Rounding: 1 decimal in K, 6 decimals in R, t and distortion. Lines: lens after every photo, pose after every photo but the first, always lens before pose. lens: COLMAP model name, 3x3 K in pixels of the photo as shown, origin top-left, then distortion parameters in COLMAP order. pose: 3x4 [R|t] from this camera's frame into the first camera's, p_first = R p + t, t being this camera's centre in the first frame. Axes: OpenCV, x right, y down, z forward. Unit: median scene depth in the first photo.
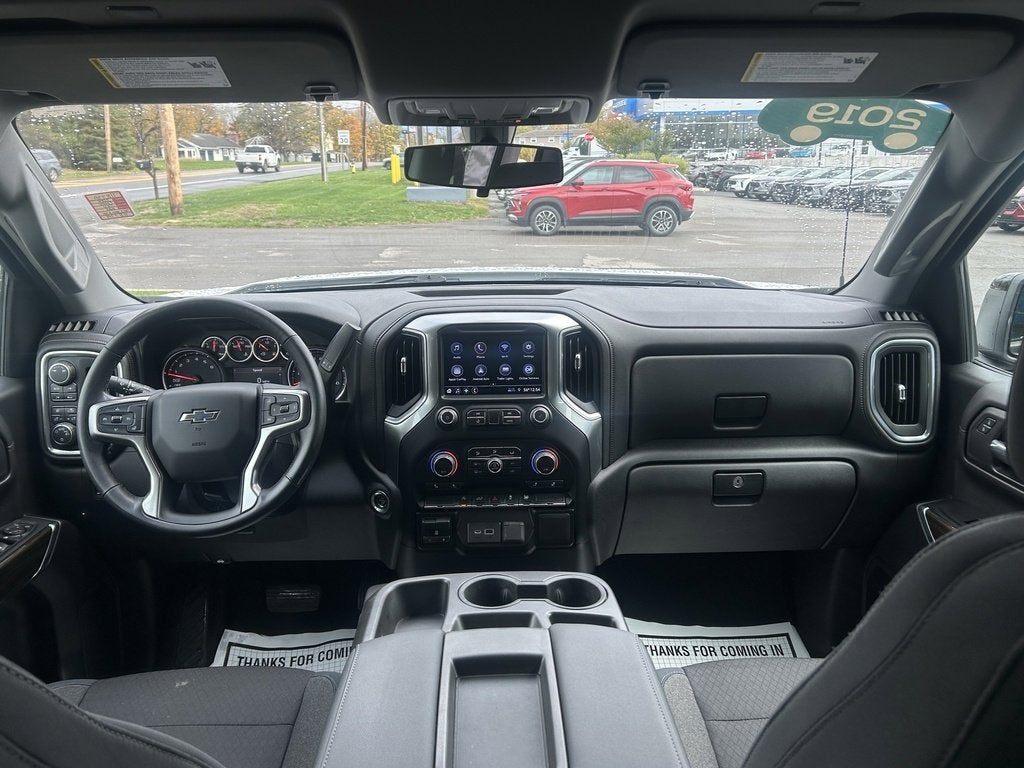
lens RADIAL K [[773.0, 0, 512.5], [0, 773.0, 381.4], [0, 0, 1]] dist [0.047706, -0.043712]
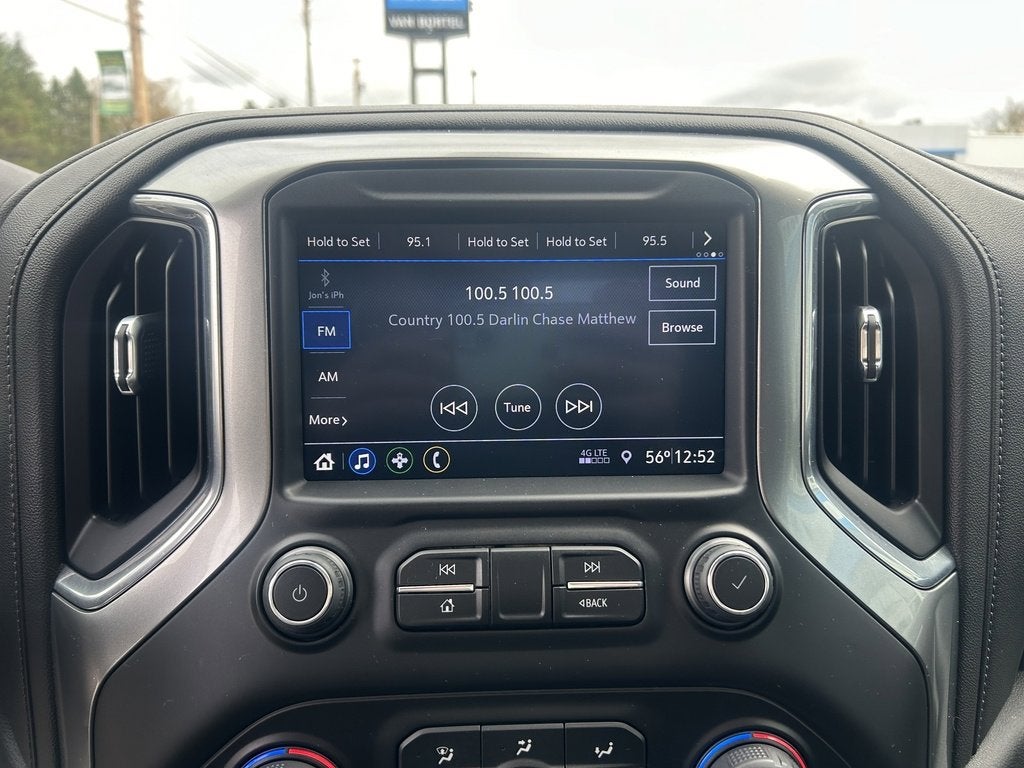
lens RADIAL K [[773.0, 0, 506.6], [0, 773.0, 380.6], [0, 0, 1]] dist [0.047706, -0.043712]
pose [[0.999999, 0.001191, 0.000655, -0.027875], [-0.001159, 0.998875, -0.047417, -0.001011], [-0.000710, 0.047416, 0.998875, 0.764023]]
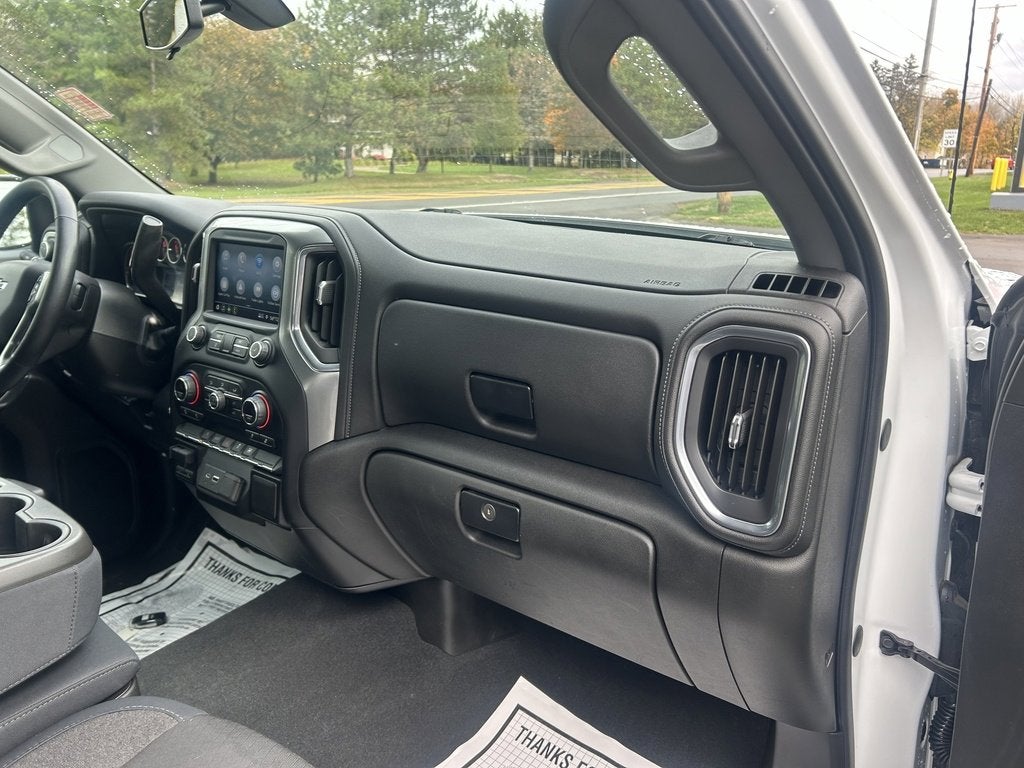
lens RADIAL K [[773.0, 0, 526.2], [0, 773.0, 393.1], [0, 0, 1]] dist [0.047706, -0.043712]
pose [[0.767587, 0.191984, -0.611517, 0.716642], [-0.188617, 0.979498, 0.070756, -0.019386], [0.612563, 0.061031, 0.788062, 0.536647]]
